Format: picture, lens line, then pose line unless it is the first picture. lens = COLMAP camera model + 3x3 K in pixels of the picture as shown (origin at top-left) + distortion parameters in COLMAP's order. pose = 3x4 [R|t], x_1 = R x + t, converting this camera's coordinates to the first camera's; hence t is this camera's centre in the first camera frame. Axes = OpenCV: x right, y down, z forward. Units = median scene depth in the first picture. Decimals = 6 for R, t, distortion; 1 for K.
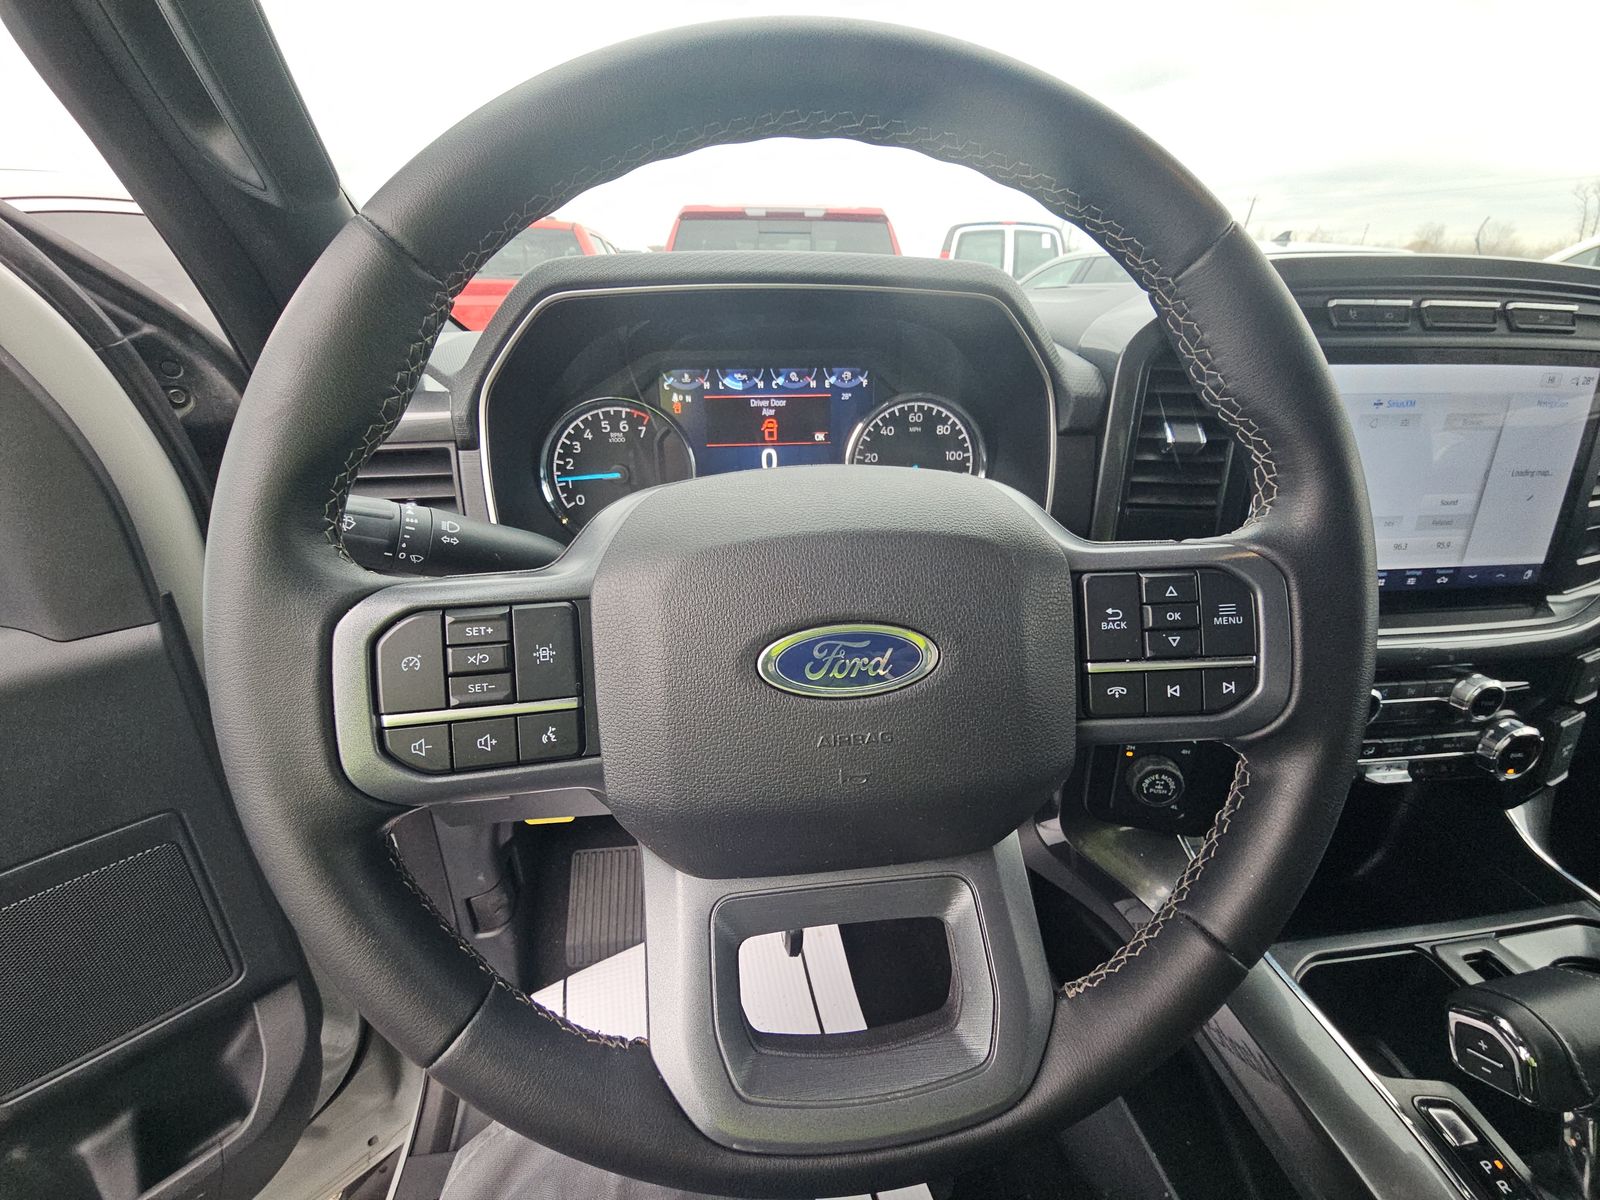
lens RADIAL K [[661.1, 0, 800.0], [0, 661.1, 600.0], [0, 0, 1]] dist [-0.017815, -0.000404]
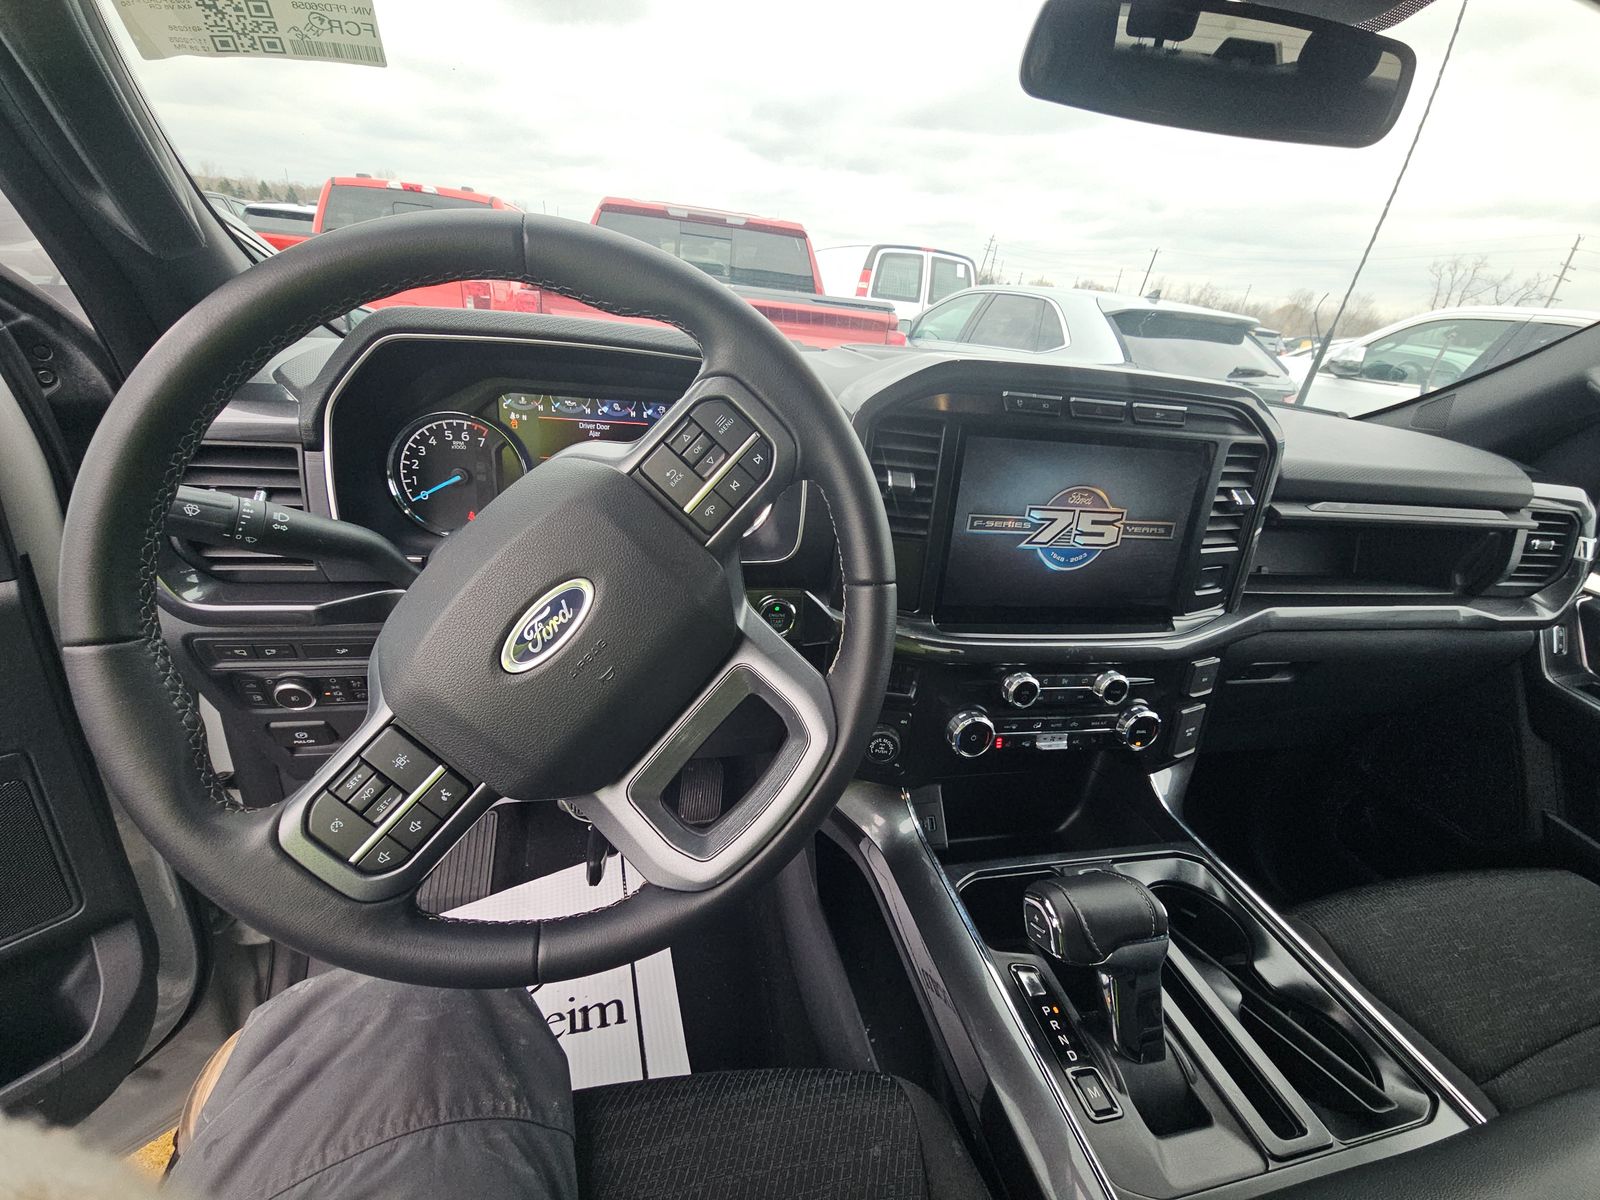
lens RADIAL K [[641.2, 0, 795.8], [0, 641.2, 596.5], [0, 0, 1]] dist [-0.000661, -0.011051]
pose [[0.989838, 0.051217, 0.132658, 0.184359], [-0.051144, 0.998683, -0.003963, -0.001239], [-0.132686, -0.002862, 0.991154, -0.223530]]
